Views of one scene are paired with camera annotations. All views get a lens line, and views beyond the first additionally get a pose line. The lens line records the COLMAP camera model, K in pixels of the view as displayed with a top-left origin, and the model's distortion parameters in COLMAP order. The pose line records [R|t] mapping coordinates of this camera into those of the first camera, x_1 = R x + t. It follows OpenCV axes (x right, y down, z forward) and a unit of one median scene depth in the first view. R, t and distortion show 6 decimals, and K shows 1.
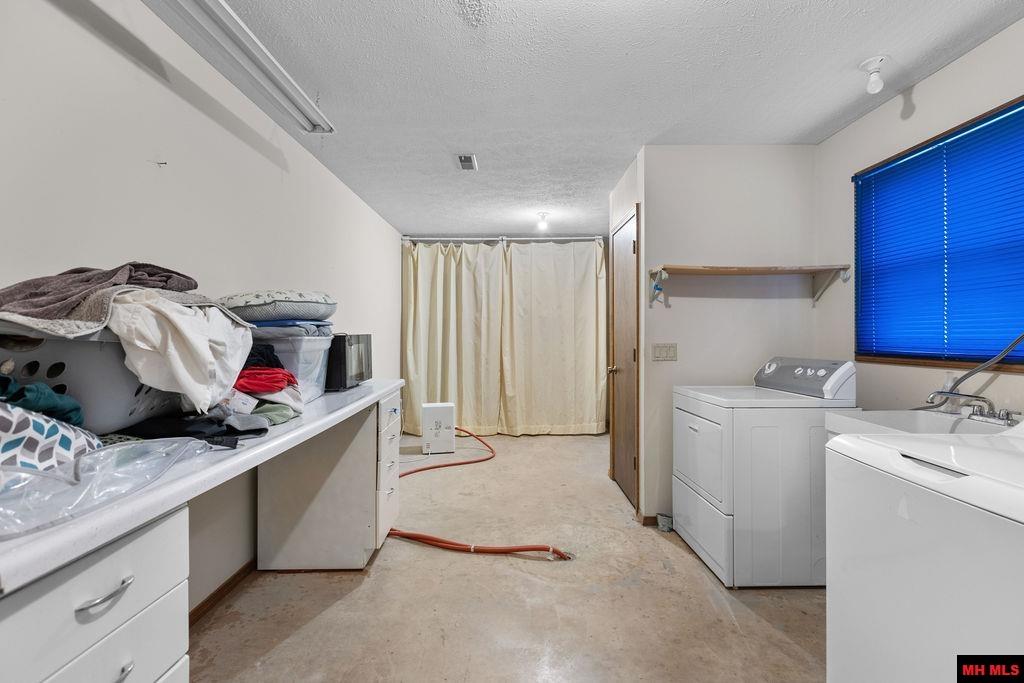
lens RADIAL K [[465.7, 0, 513.8], [0, 465.7, 338.1], [0, 0, 1]] dist [0.000515, 0.000488]
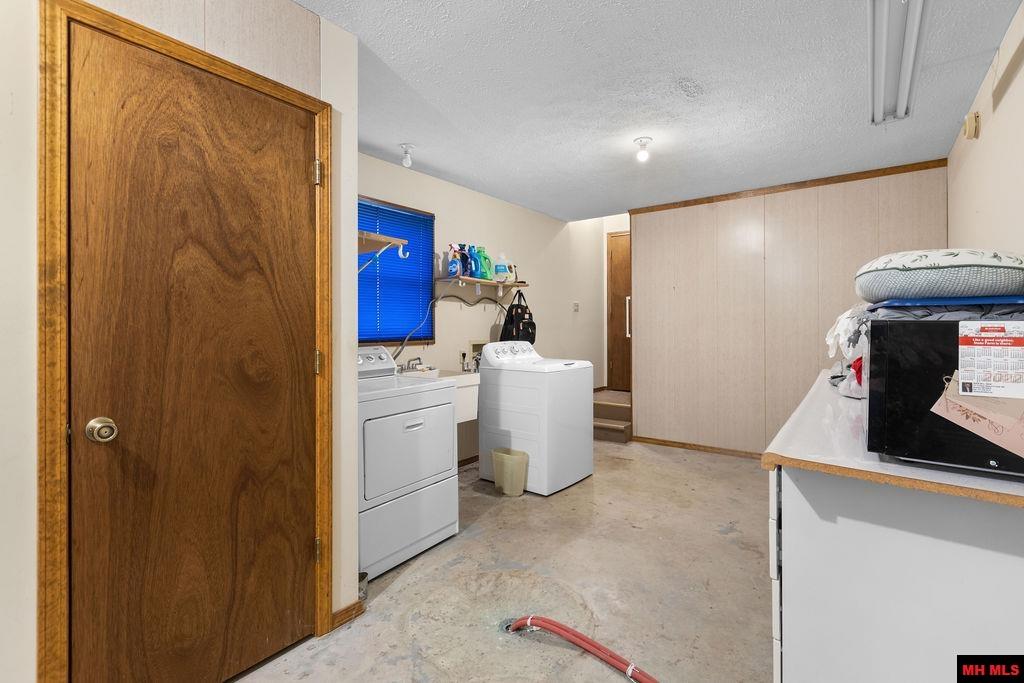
lens RADIAL K [[465.7, 0, 522.9], [0, 465.7, 321.7], [0, 0, 1]] dist [0.000515, 0.000488]
pose [[-0.802241, 0.008850, 0.596935, -0.376268], [0.010640, 0.999943, -0.000526, -0.011653], [-0.596906, 0.005929, -0.802289, 1.722779]]
